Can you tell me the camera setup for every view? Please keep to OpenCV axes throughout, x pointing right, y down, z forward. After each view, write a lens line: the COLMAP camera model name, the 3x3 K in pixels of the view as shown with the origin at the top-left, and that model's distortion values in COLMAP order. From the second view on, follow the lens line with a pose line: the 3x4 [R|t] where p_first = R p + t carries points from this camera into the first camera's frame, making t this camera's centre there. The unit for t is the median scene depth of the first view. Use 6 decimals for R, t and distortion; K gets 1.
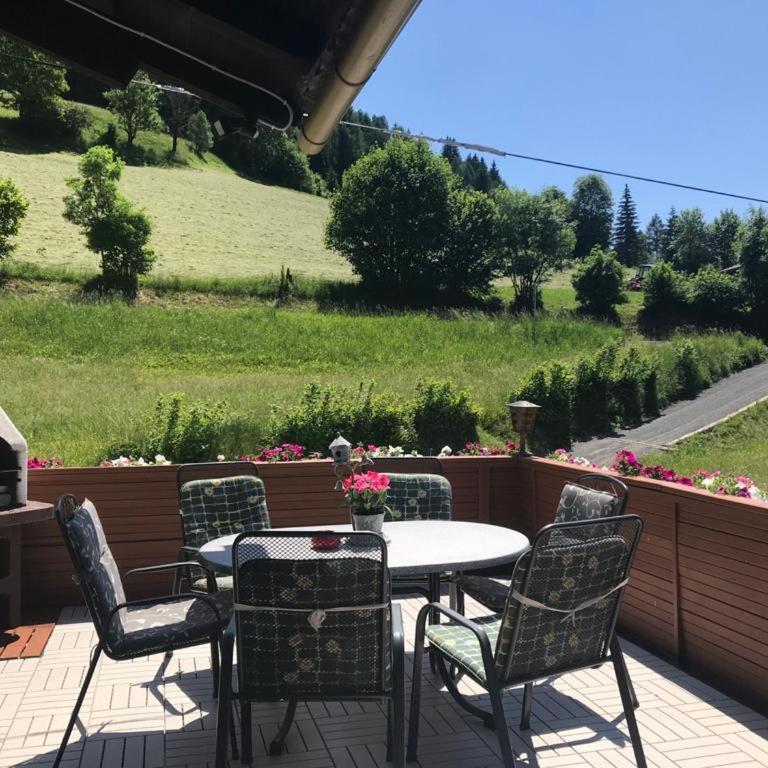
lens RADIAL K [[835.2, 0, 376.7], [0, 835.2, 383.9], [0, 0, 1]] dist [0.191959, -0.610324]
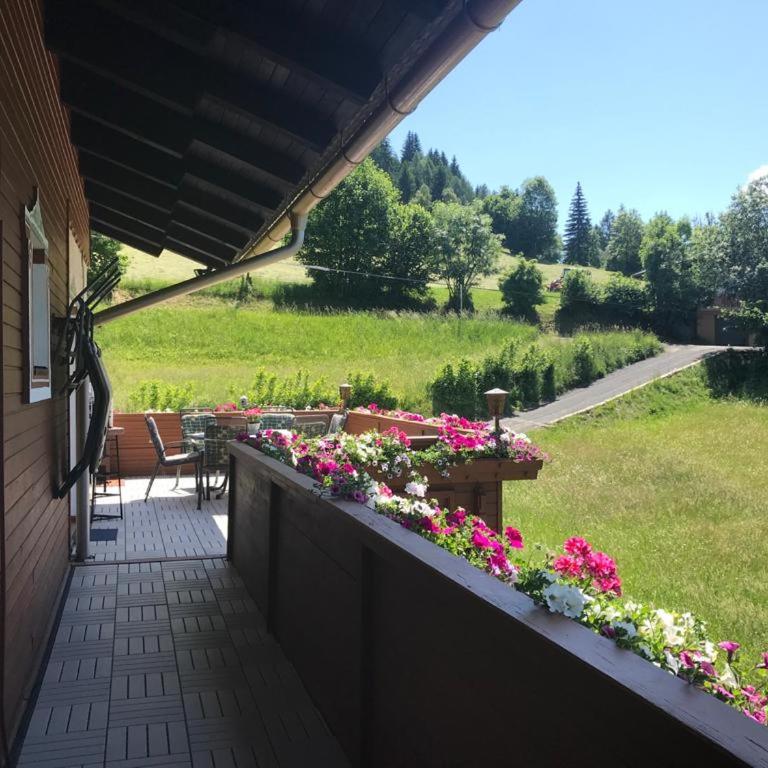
lens RADIAL K [[835.2, 0, 376.7], [0, 835.2, 383.9], [0, 0, 1]] dist [0.191959, -0.610324]
pose [[0.999192, 0.000384, 0.040196, 0.024757], [-0.000870, 0.999927, 0.012062, -0.000616], [-0.040189, -0.012087, 0.999119, -0.153709]]
